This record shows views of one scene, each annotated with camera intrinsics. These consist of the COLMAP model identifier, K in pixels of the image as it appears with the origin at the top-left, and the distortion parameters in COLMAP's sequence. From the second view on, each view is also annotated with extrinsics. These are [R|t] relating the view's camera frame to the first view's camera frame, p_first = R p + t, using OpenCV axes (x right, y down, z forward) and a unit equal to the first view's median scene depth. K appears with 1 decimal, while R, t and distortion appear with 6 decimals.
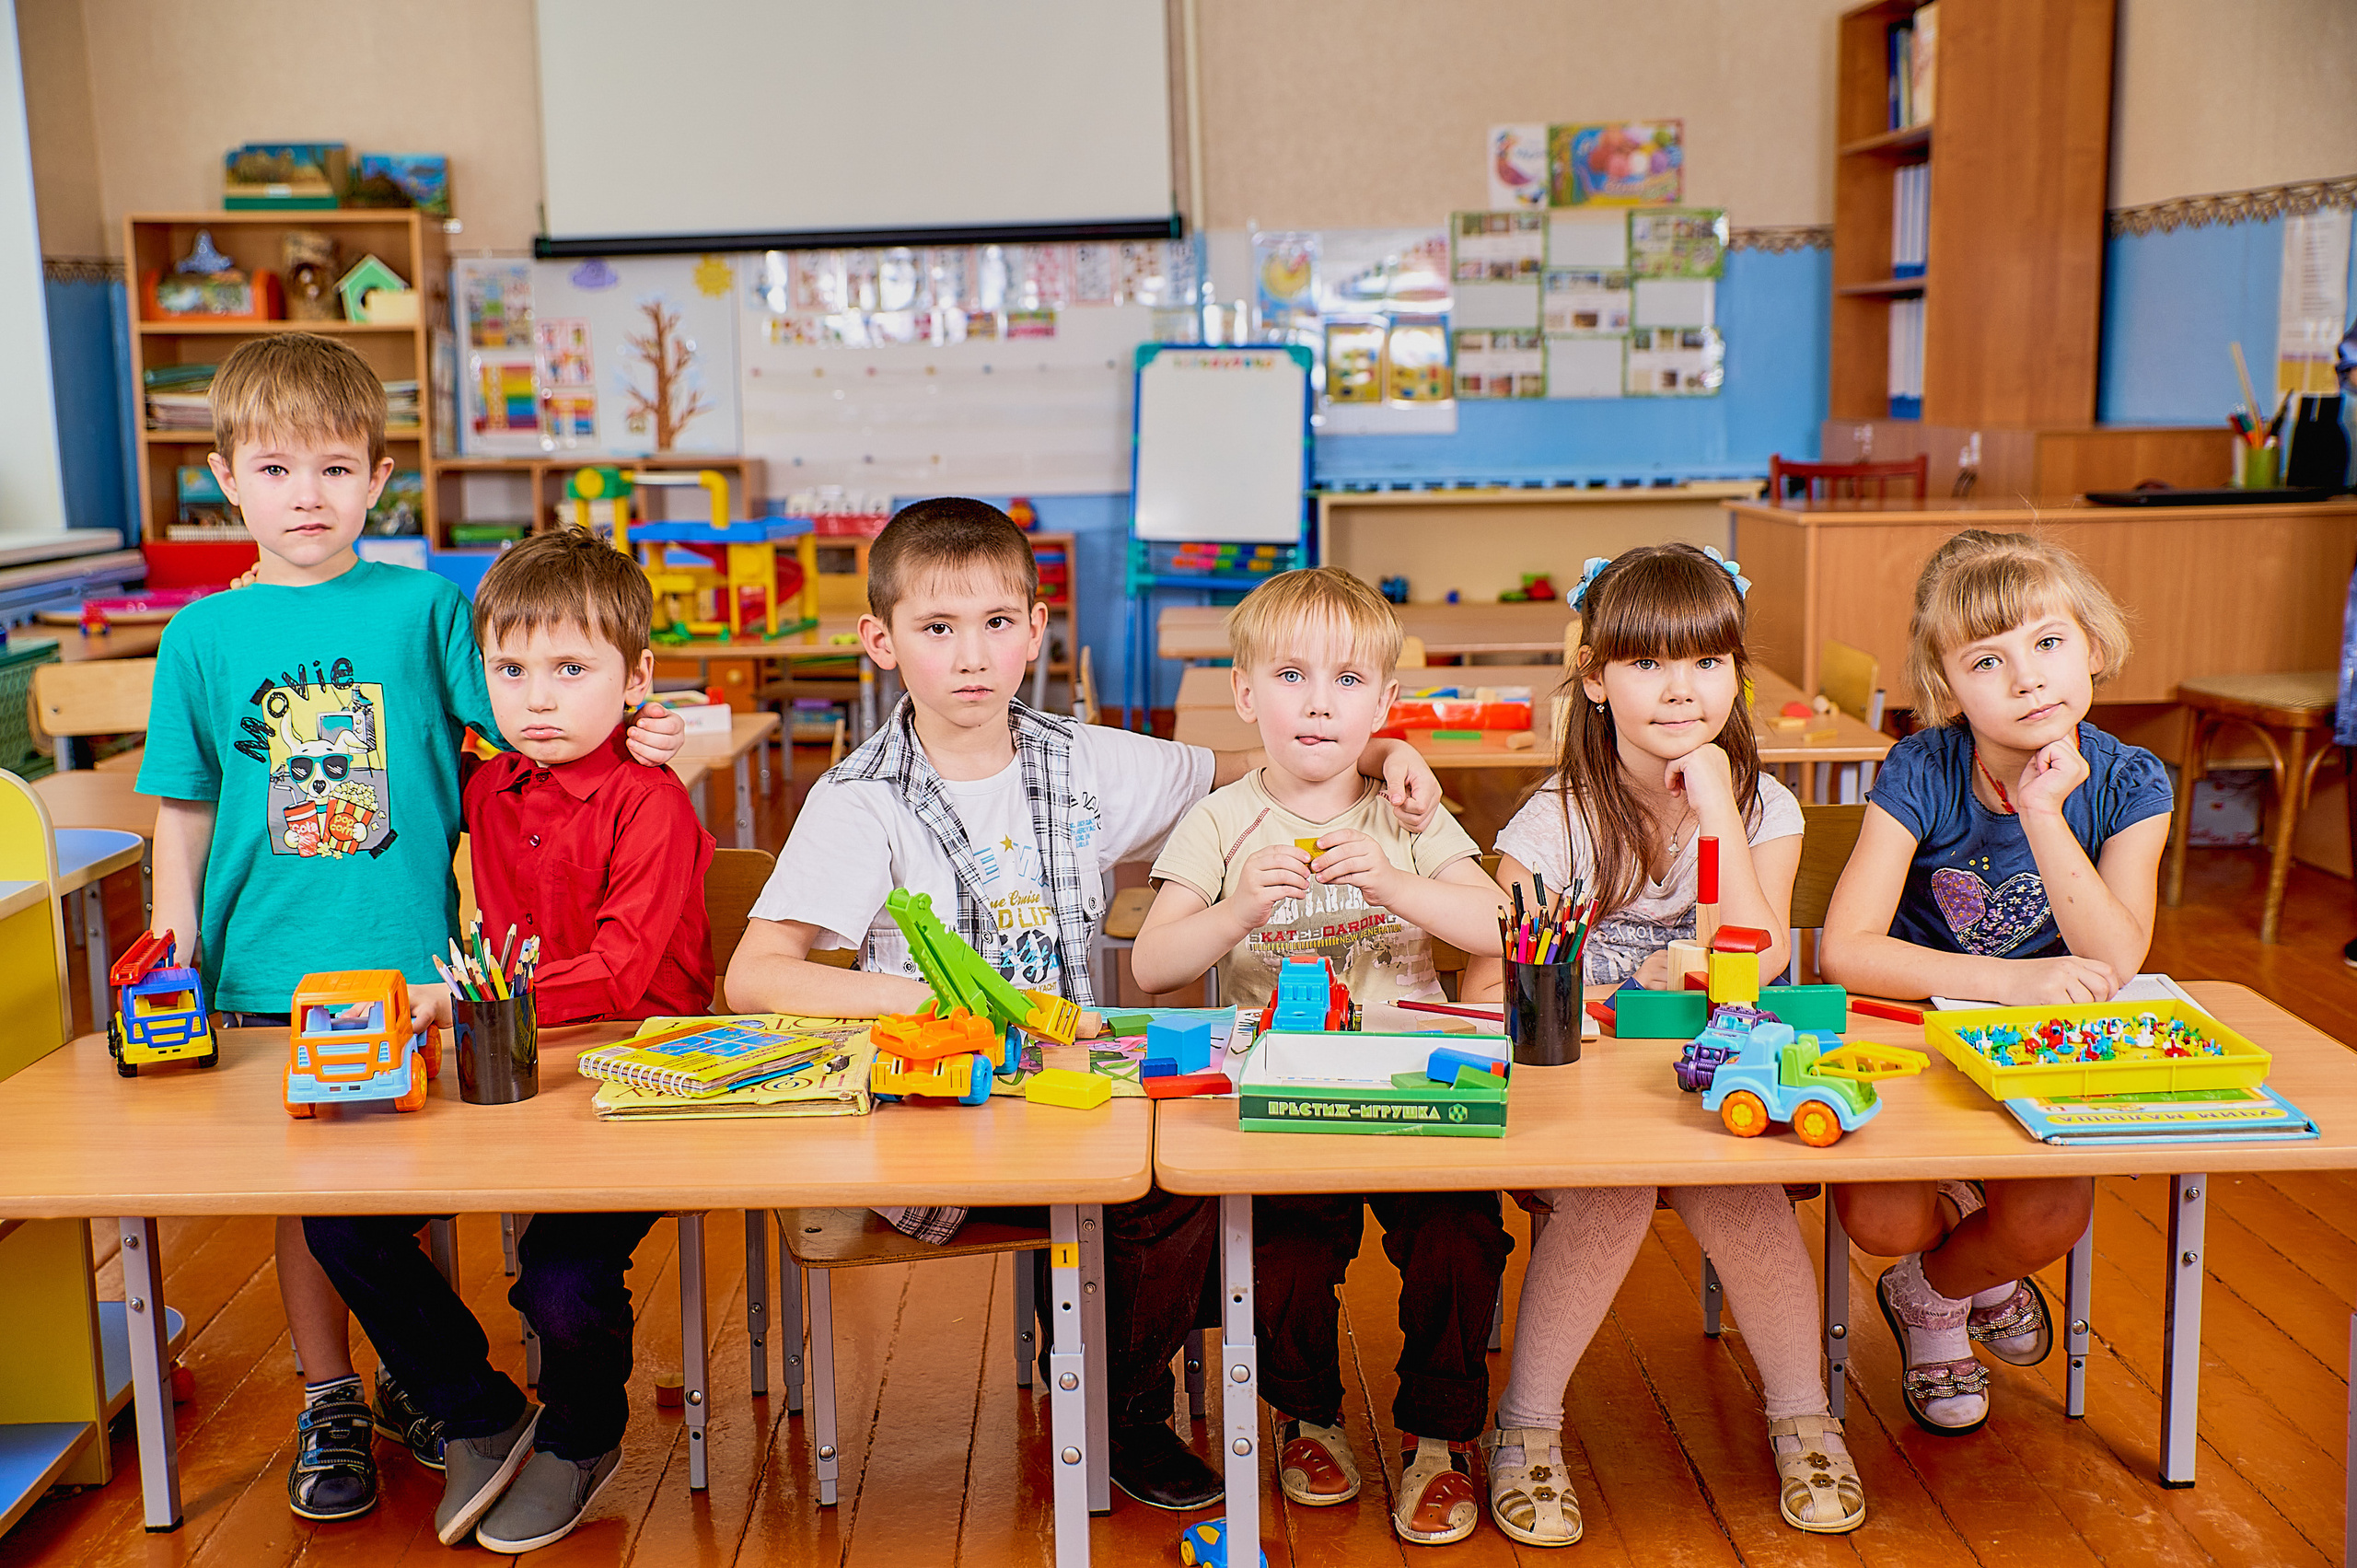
lens RADIAL K [[2530.6, 0, 1177.6], [0, 2530.6, 745.8], [0, 0, 1]] dist [0.028396, 0.000000]
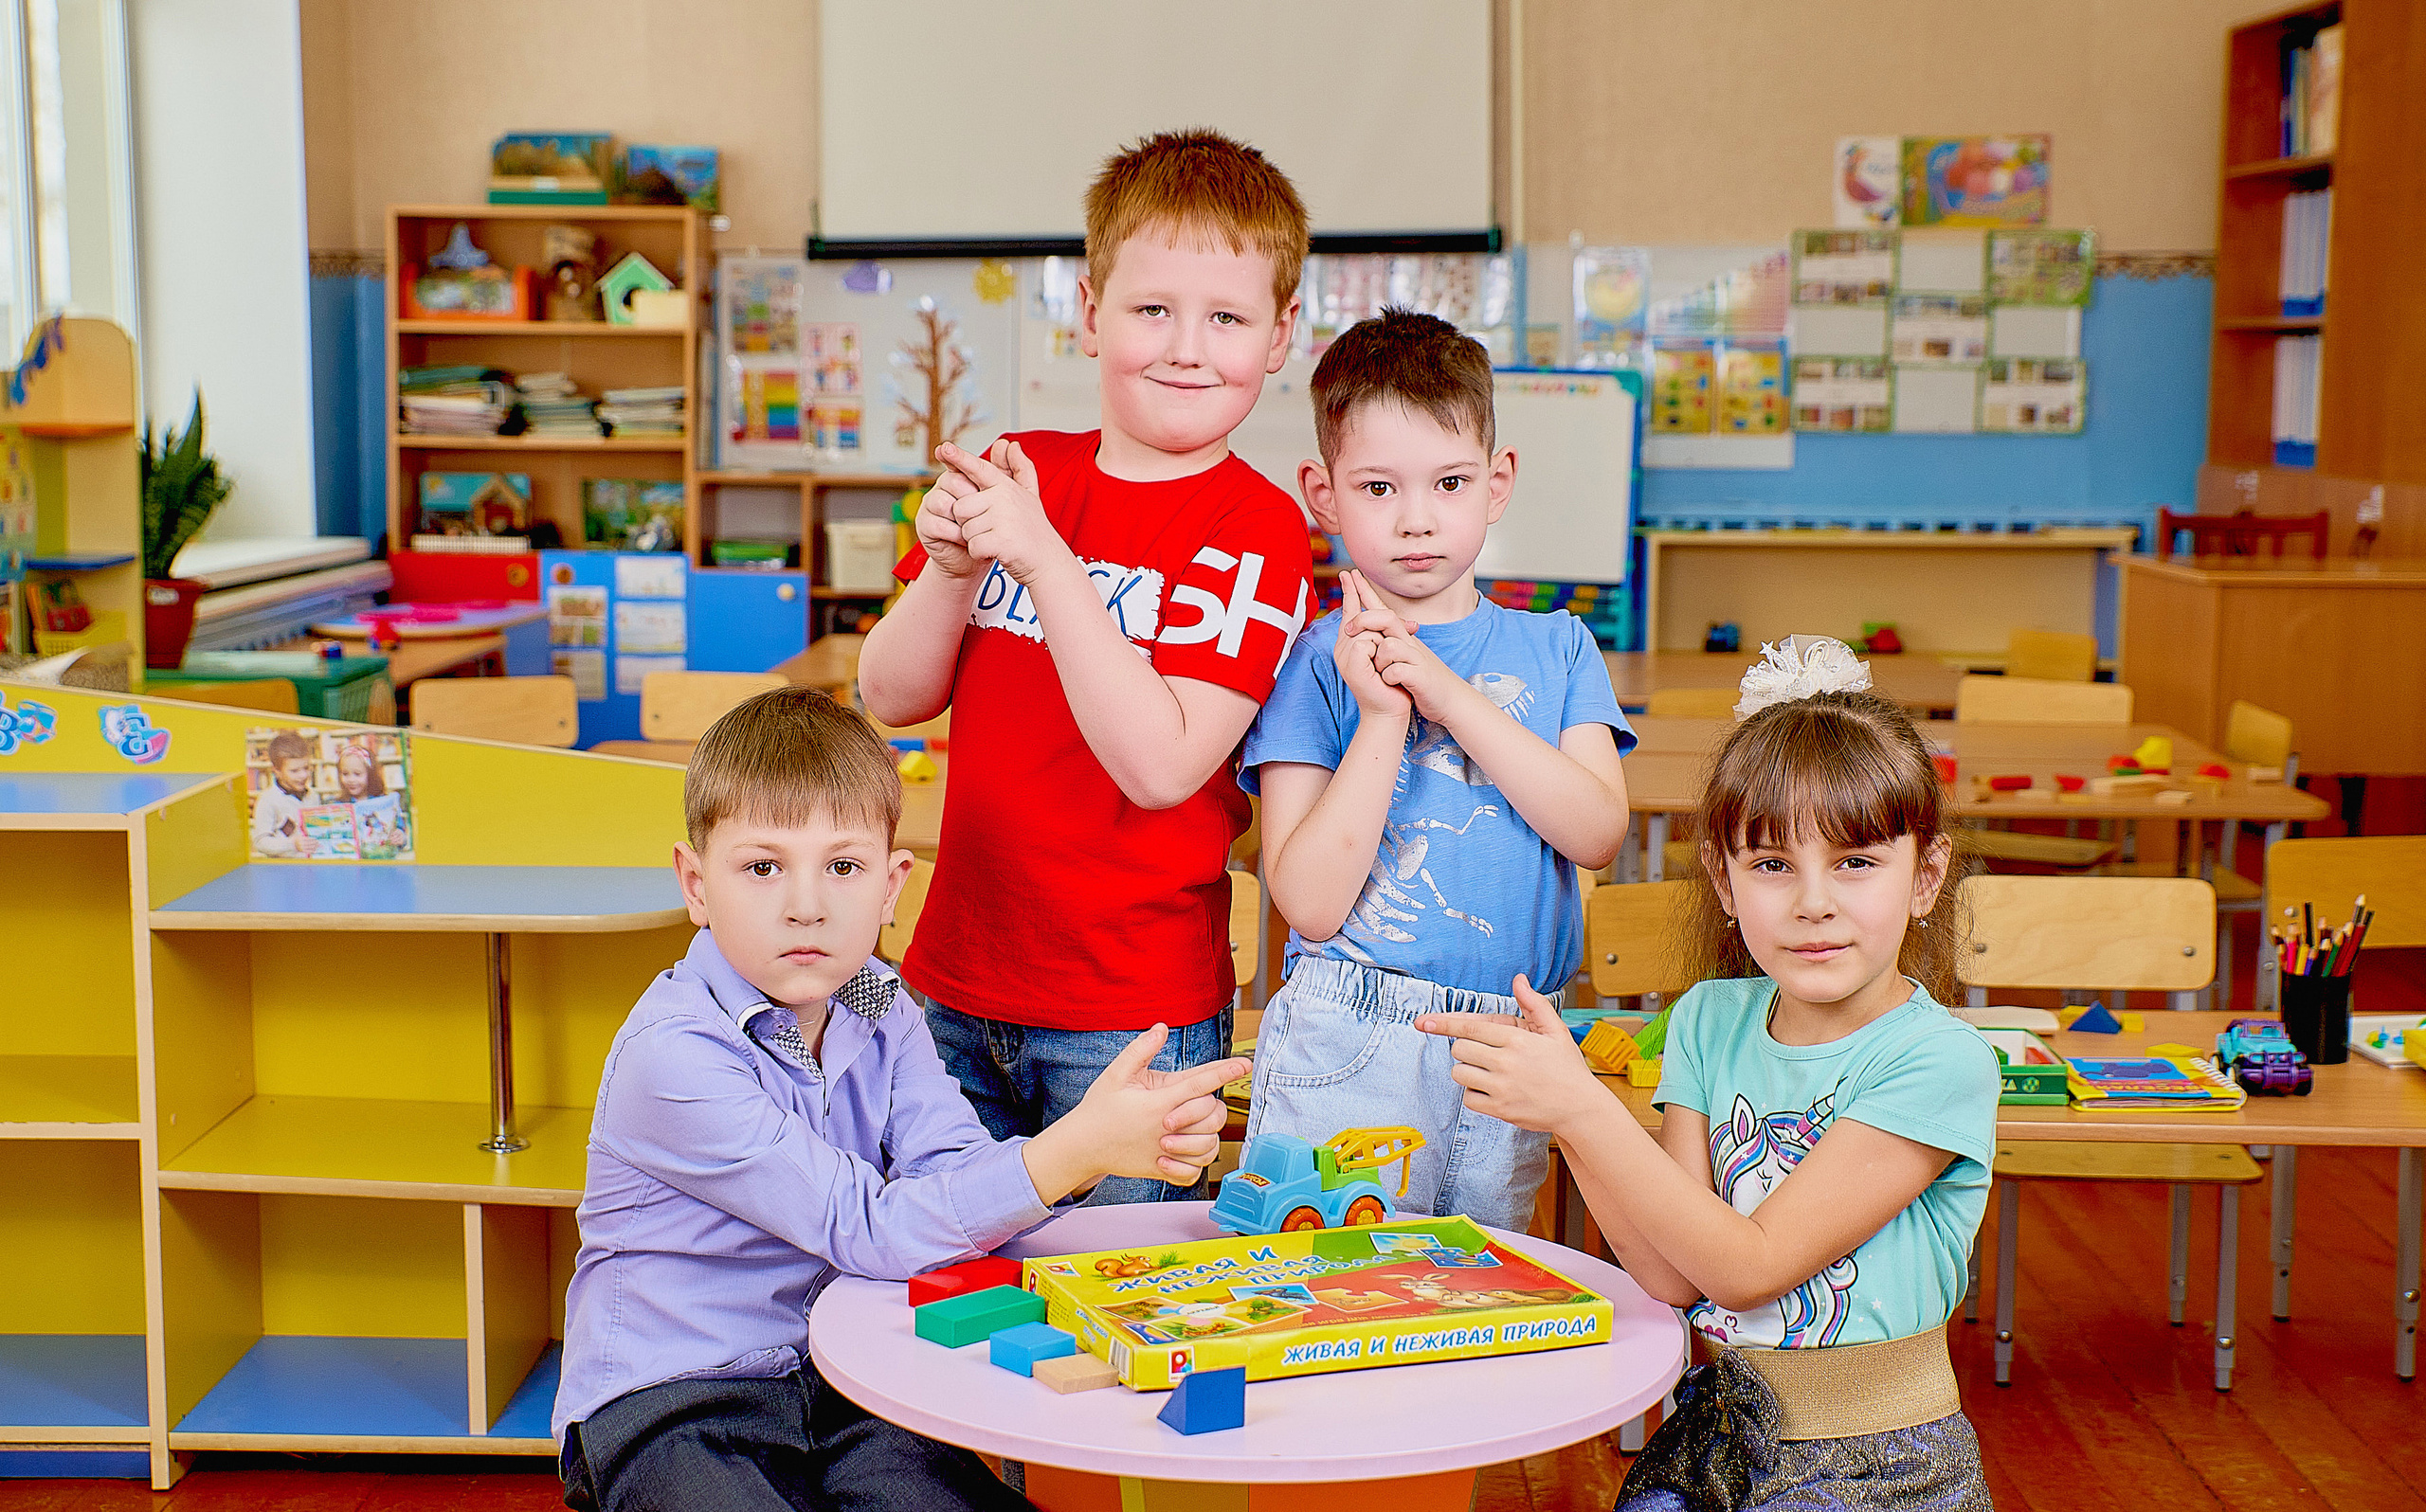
lens RADIAL K [[3075.1, 0, 1200.9], [0, 3075.1, 737.8], [0, 0, 1]] dist [0.035847, 0.000000]
pose [[0.998855, 0.027279, -0.039296, -0.059050], [-0.028154, 0.999364, -0.021867, 0.005178], [0.038675, 0.022948, 0.998988, -0.126873]]
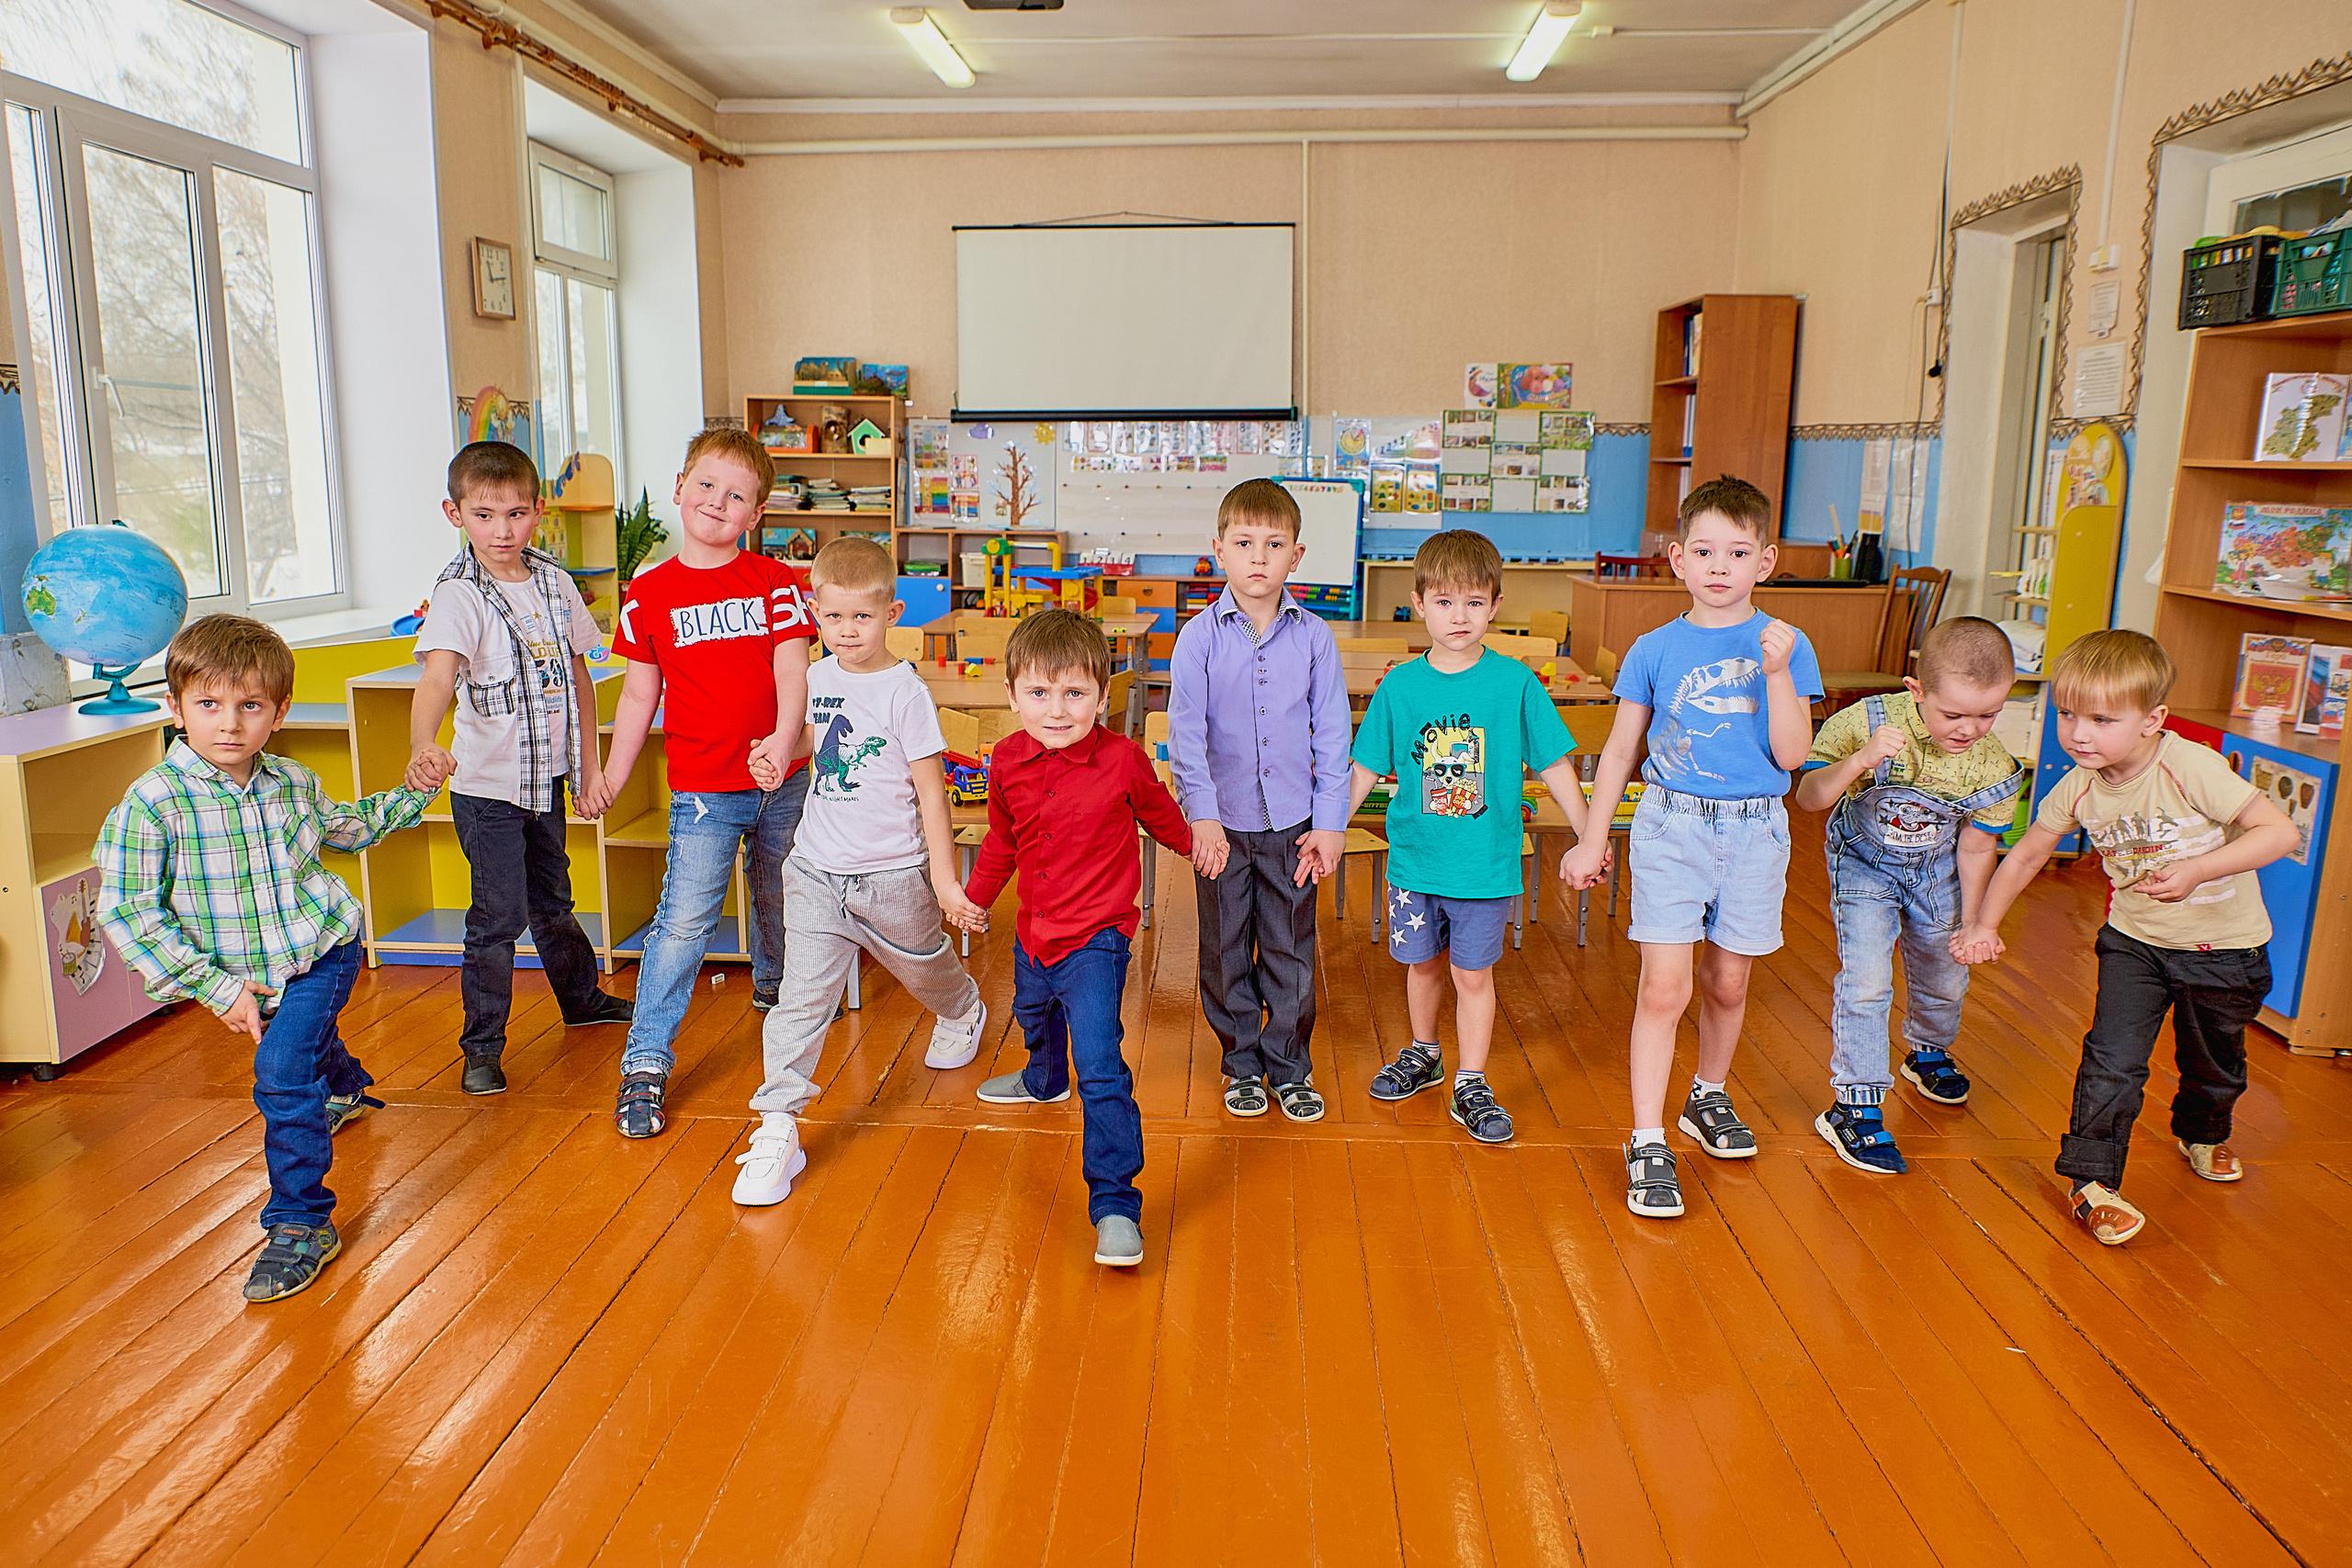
lens RADIAL K [[1647.2, 0, 1170.7], [0, 1647.2, 775.6], [0, 0, 1]] dist [-0.007925, -0.009086]
pose [[0.997139, 0.040615, -0.063746, -0.002560], [-0.037829, 0.998301, 0.044323, 0.009886], [0.065438, -0.041785, 0.996981, -0.219456]]
